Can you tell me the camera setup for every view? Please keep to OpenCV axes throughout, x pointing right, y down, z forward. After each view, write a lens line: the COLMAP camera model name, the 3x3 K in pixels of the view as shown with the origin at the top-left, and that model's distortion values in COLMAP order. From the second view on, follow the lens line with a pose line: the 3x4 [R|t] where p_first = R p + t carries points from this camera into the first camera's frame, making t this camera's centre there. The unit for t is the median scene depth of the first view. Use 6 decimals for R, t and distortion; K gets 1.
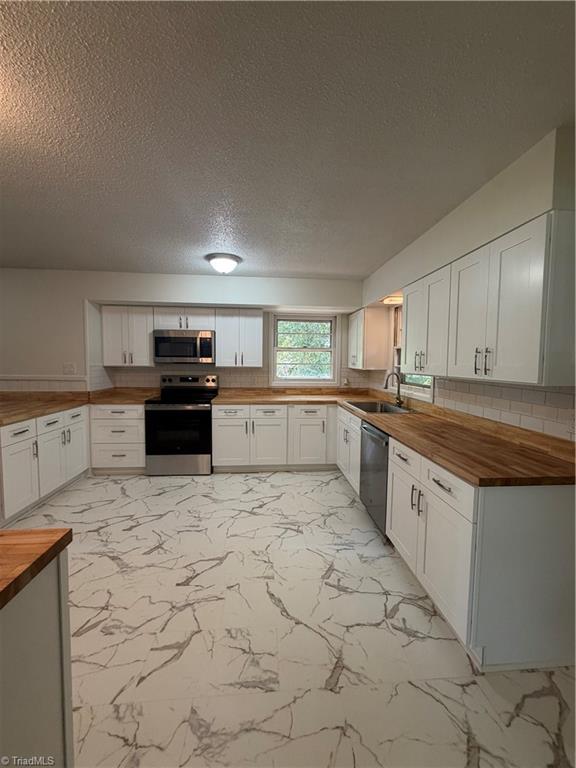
lens RADIAL K [[309.6, 0, 288.0], [0, 309.6, 384.0], [0, 0, 1]] dist [-0.000204, -0.000030]
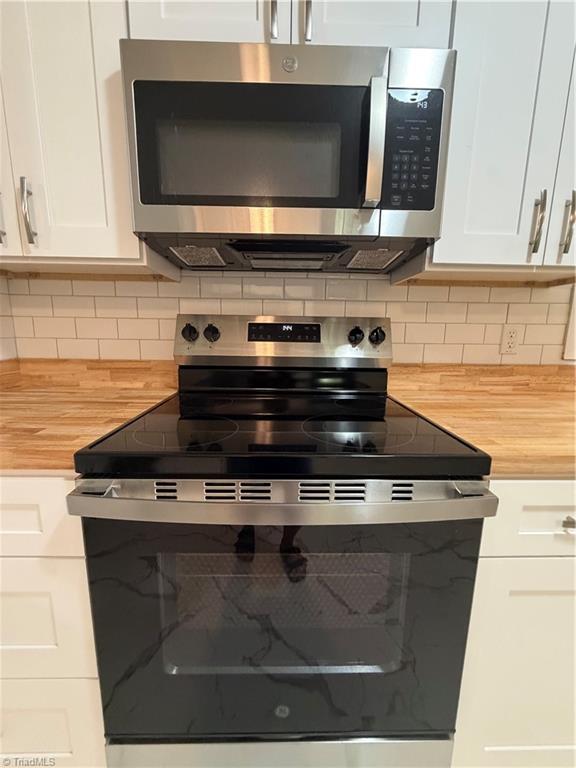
lens RADIAL K [[315.1, 0, 288.0], [0, 315.1, 384.0], [0, 0, 1]] dist [-0.000104, -0.000006]
pose [[0.998149, 0.016647, -0.058498, -0.318924], [-0.010430, 0.994417, 0.105006, 0.001735], [0.059920, -0.104201, 0.992750, 0.780008]]
